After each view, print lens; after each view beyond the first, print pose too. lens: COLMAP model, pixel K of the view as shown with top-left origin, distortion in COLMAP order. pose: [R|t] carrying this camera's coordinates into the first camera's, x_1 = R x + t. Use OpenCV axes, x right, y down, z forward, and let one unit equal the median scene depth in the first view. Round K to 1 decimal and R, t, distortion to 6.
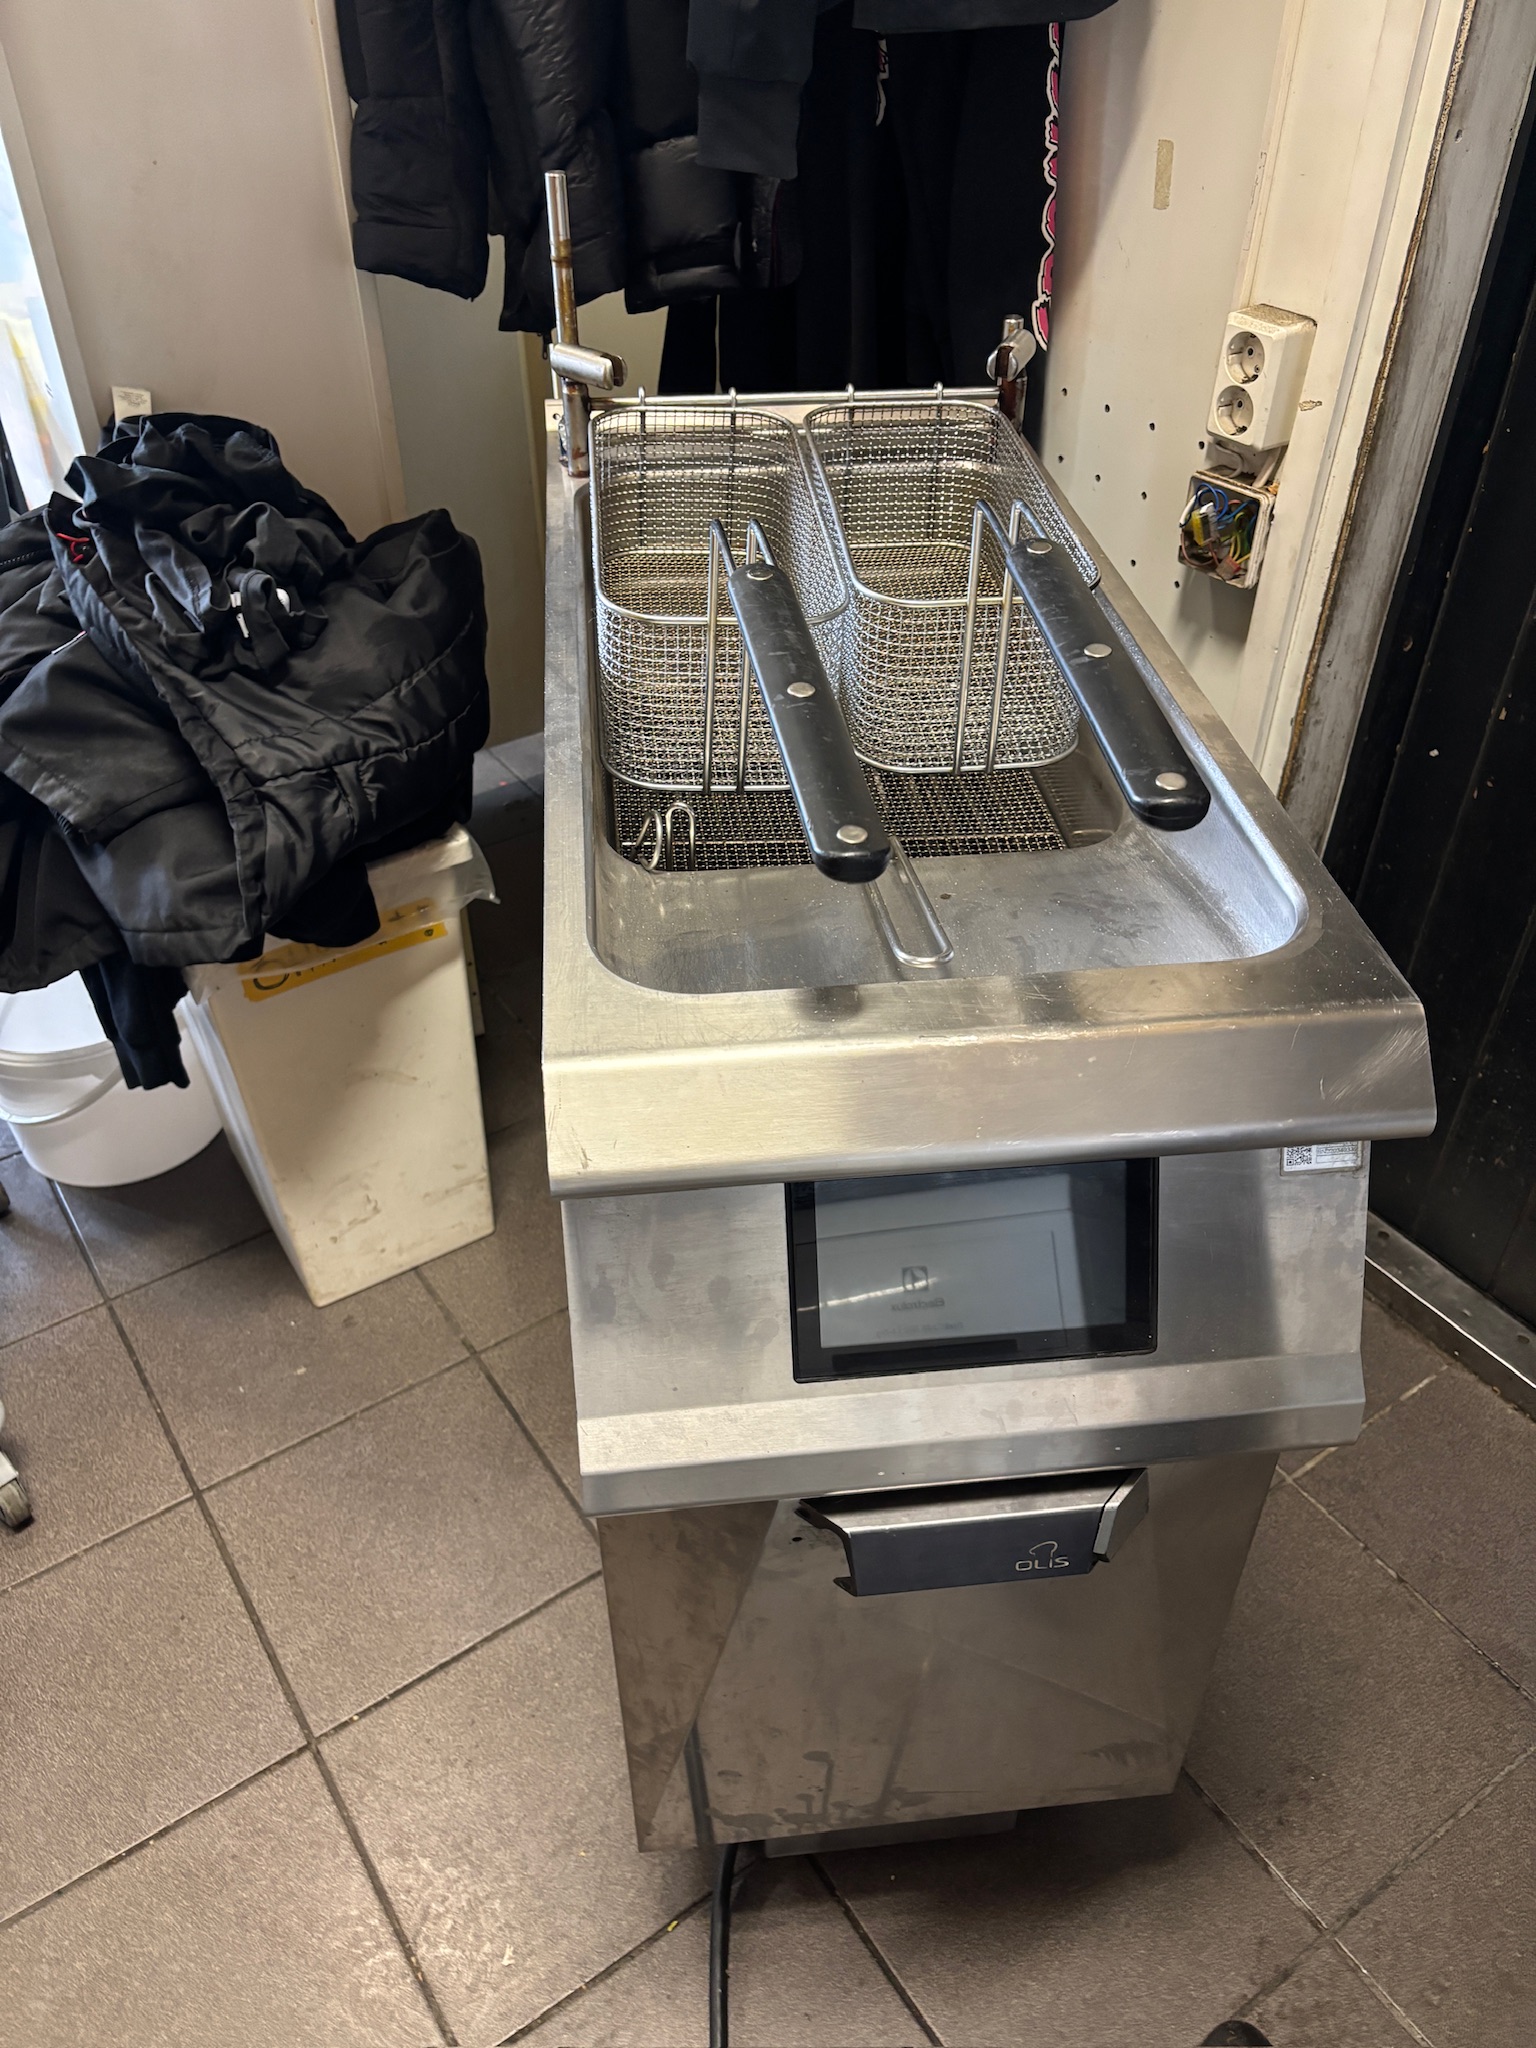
lens RADIAL K [[1564.1, 0, 768.0], [0, 1564.1, 1024.0], [0, 0, 1]] dist [0.062222, -0.097238]
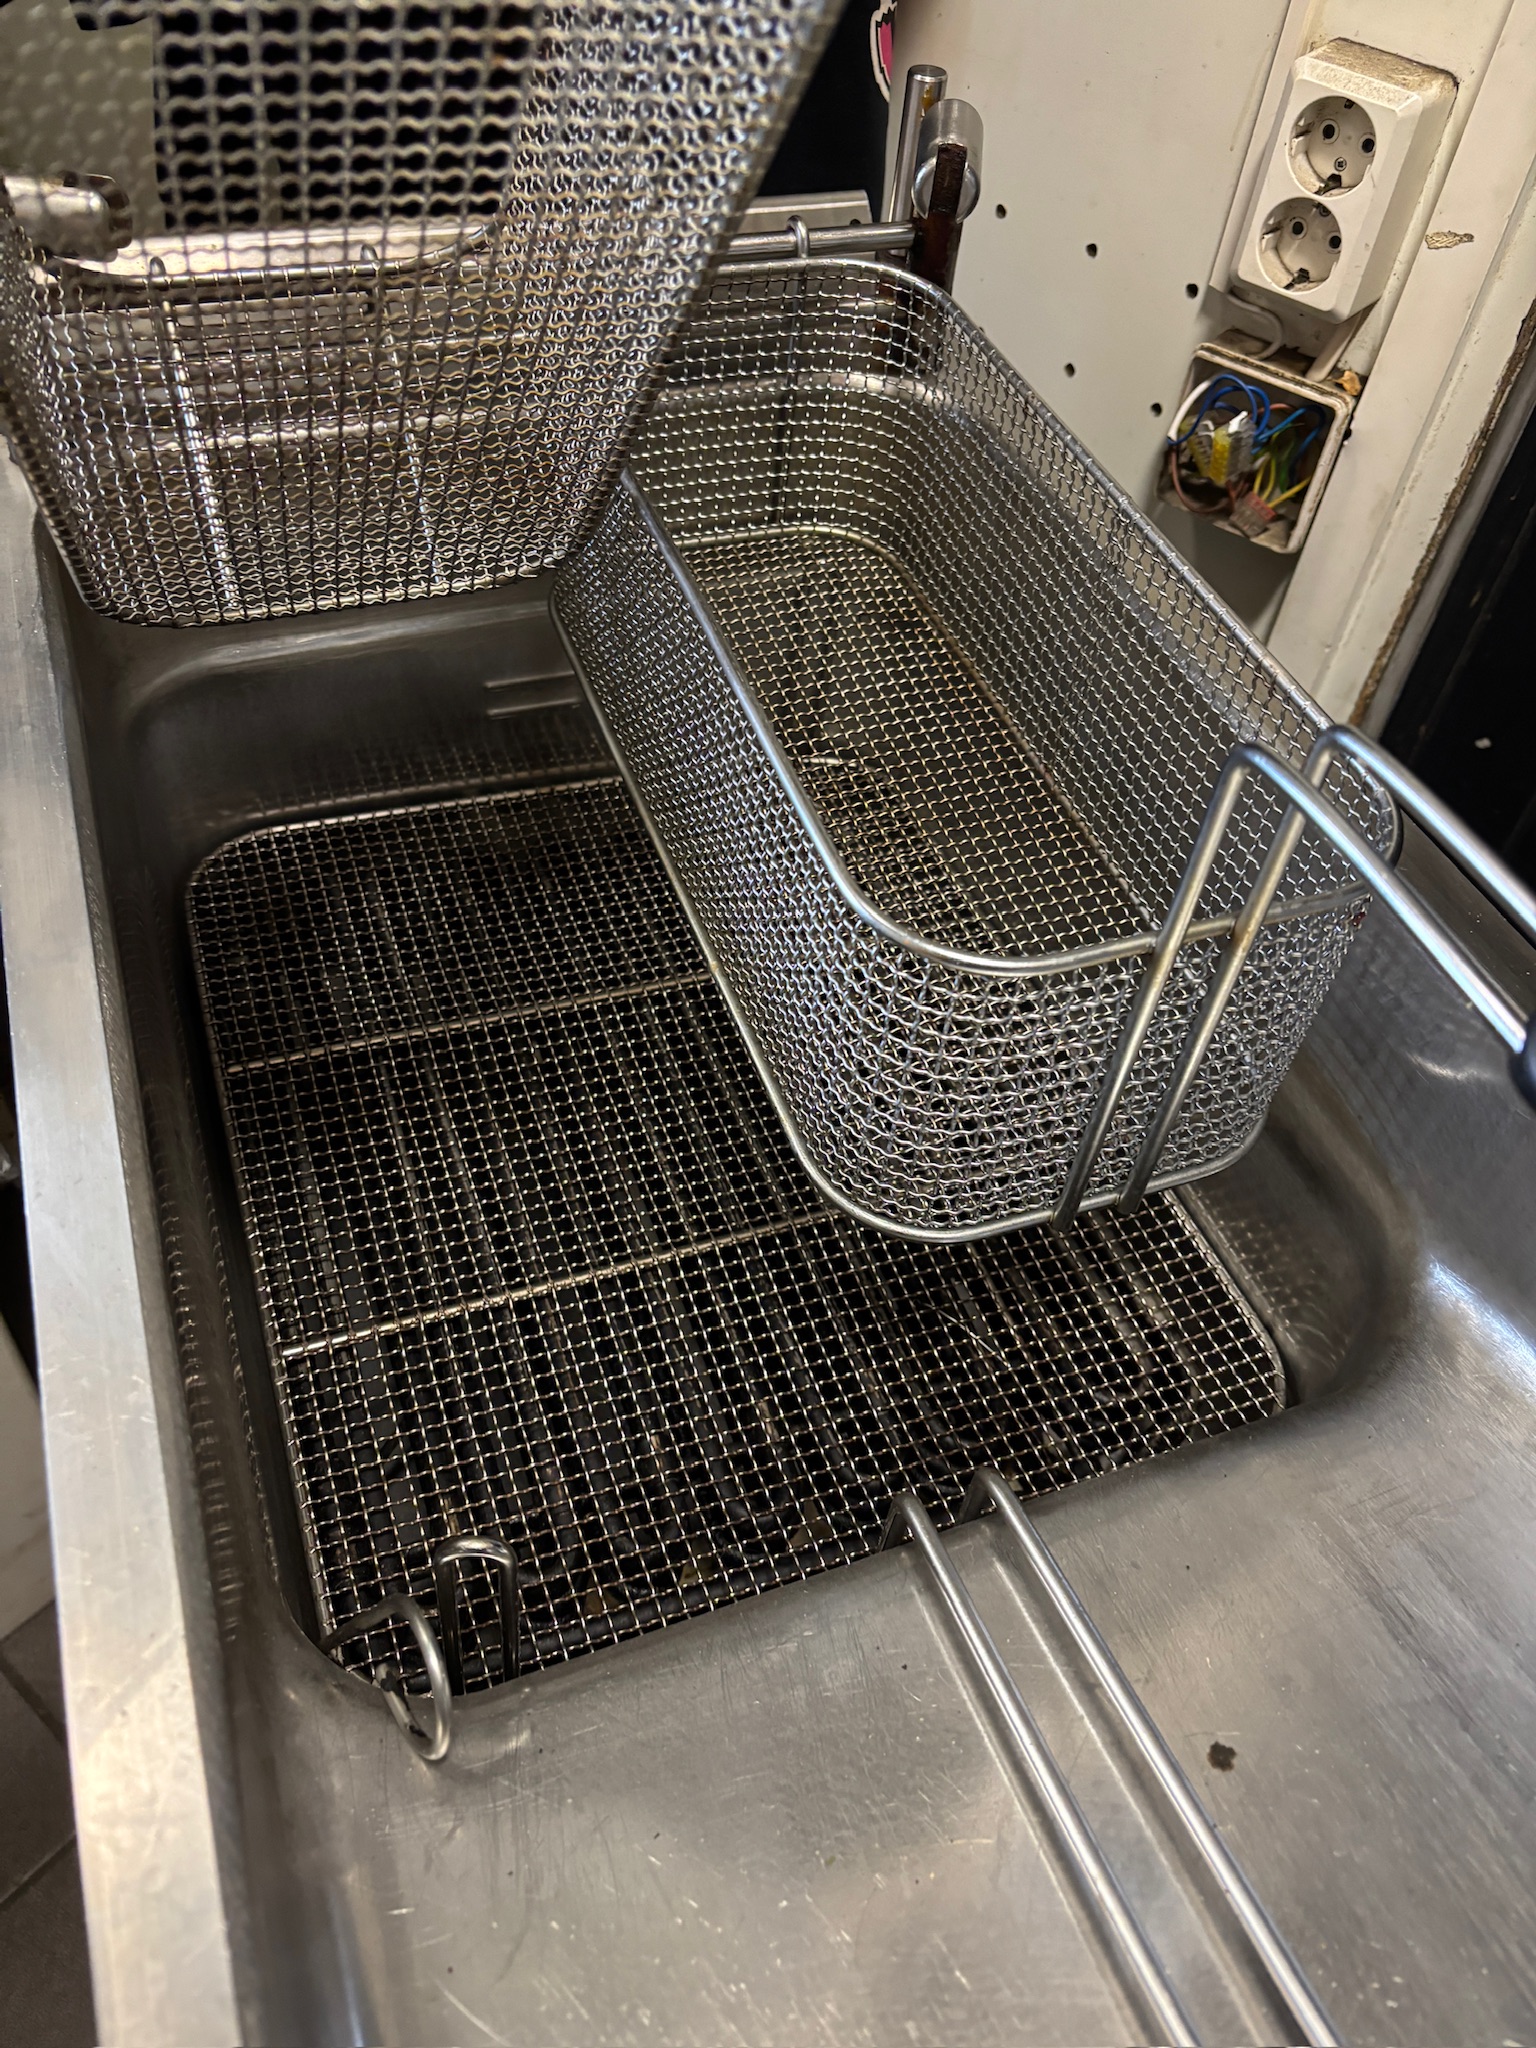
lens RADIAL K [[1564.1, 0, 768.0], [0, 1564.1, 1024.0], [0, 0, 1]] dist [0.062222, -0.097238]
pose [[0.963386, -0.144571, 0.225802, -0.040357], [0.102329, 0.976681, 0.188739, -0.231847], [-0.247822, -0.158722, 0.955715, 0.450992]]
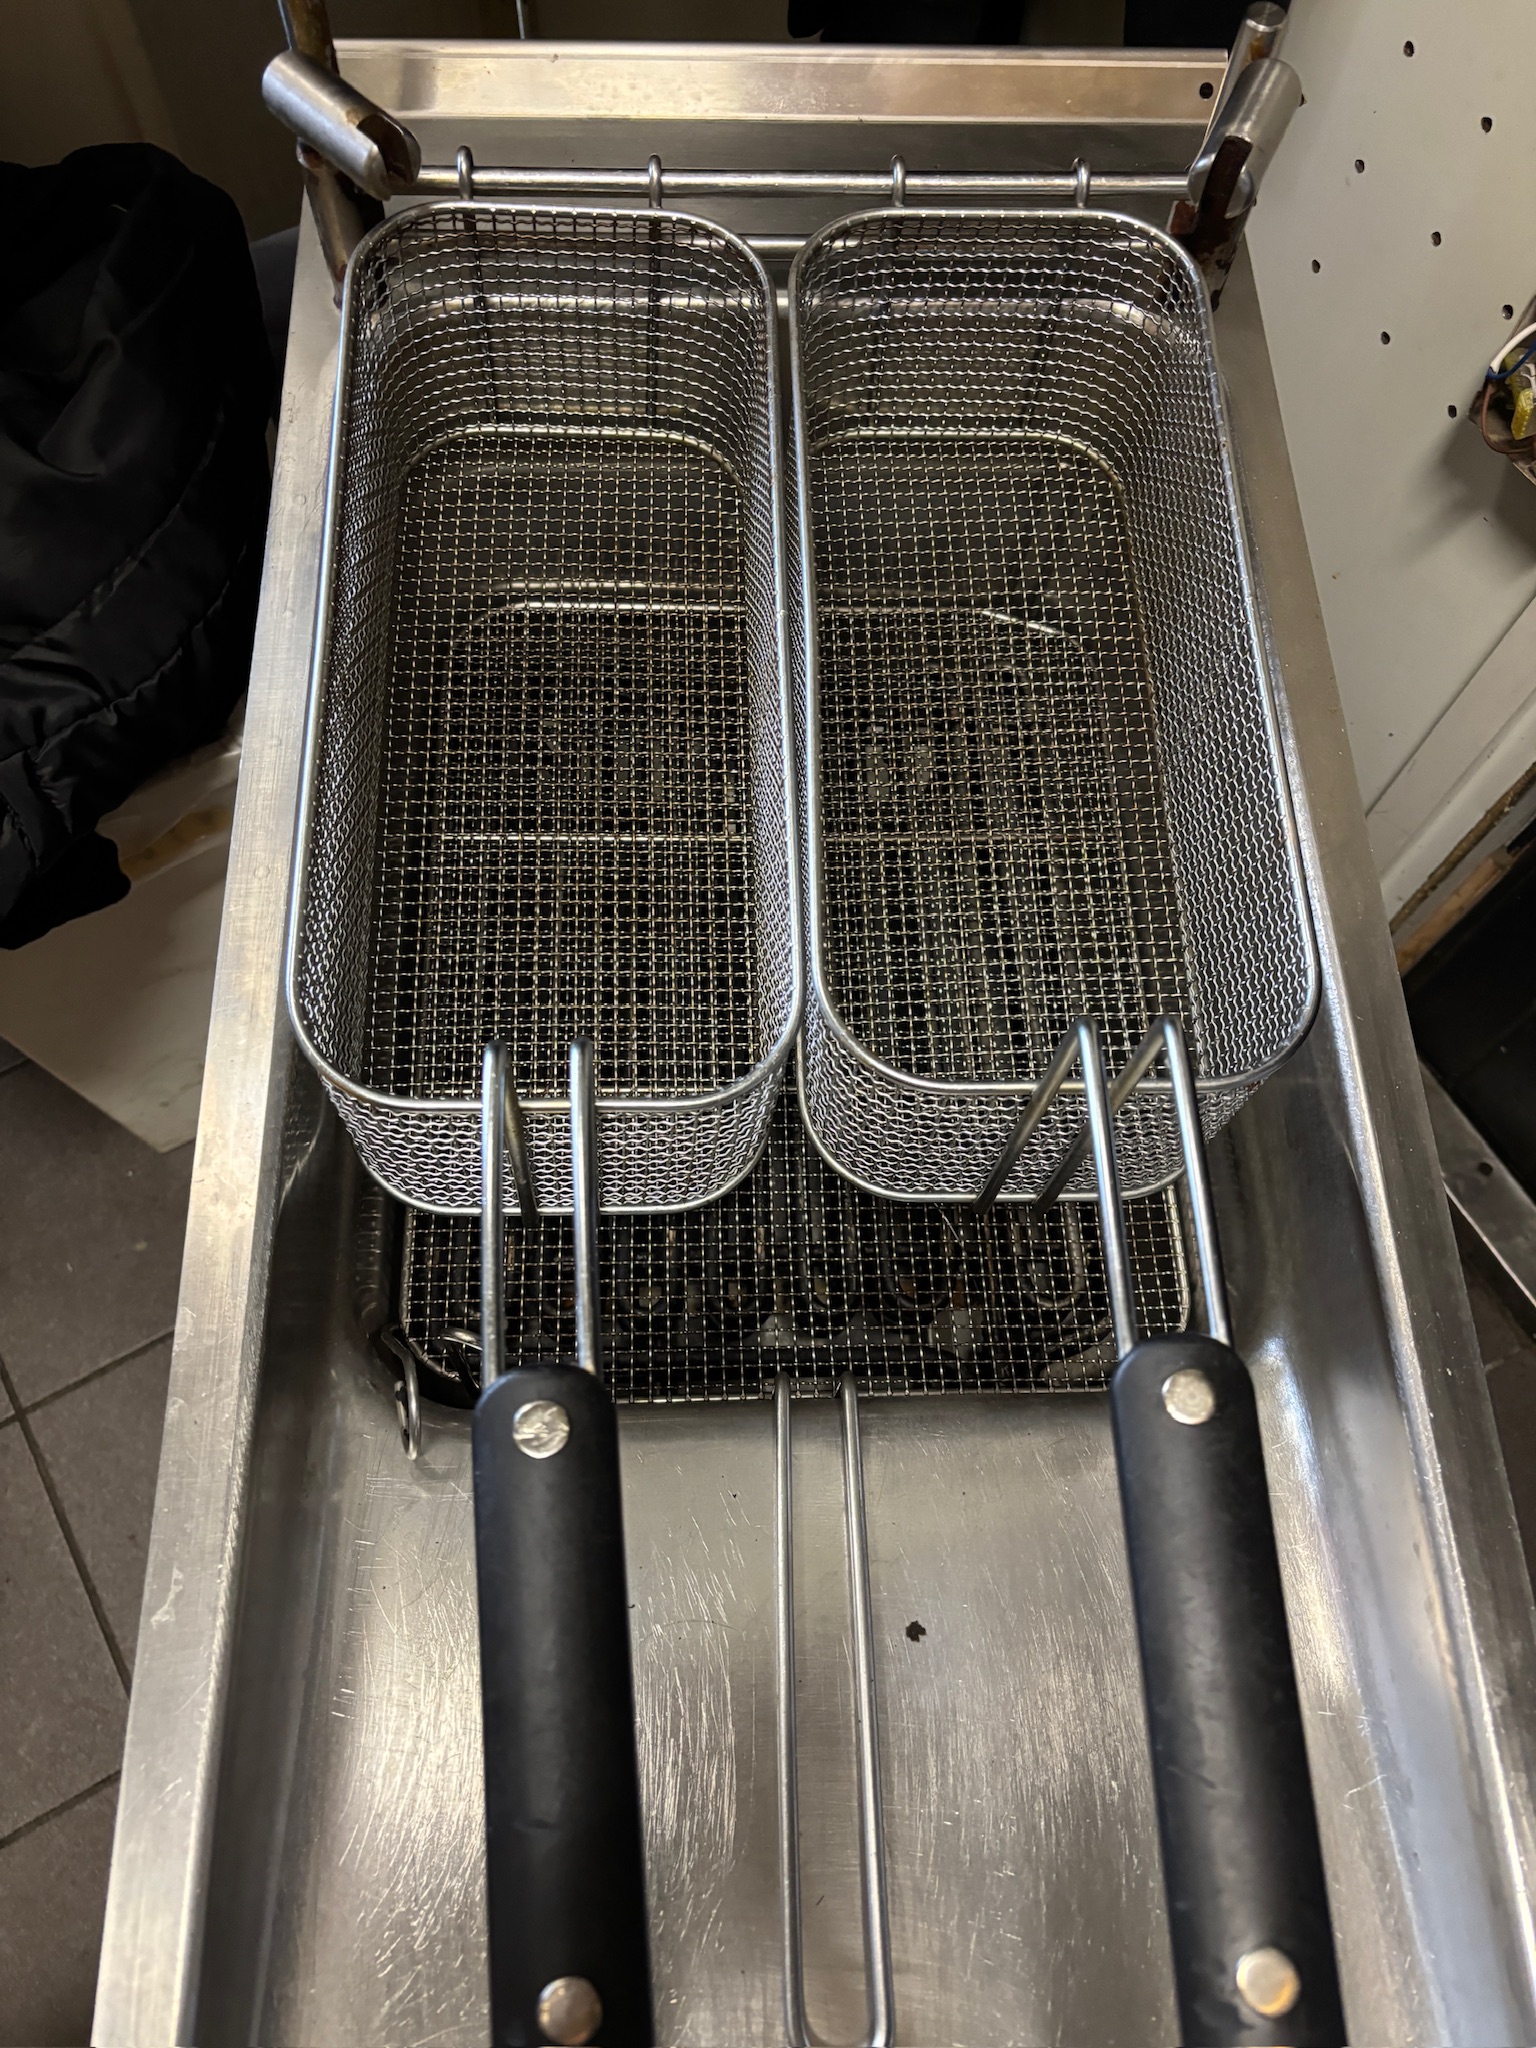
lens RADIAL K [[1564.1, 0, 768.0], [0, 1564.1, 1024.0], [0, 0, 1]] dist [0.062222, -0.097238]
pose [[0.996999, 0.077413, -0.000293, 0.029230], [-0.068209, 0.880231, 0.469619, -0.355256], [0.036613, -0.468189, 0.882869, 0.400387]]
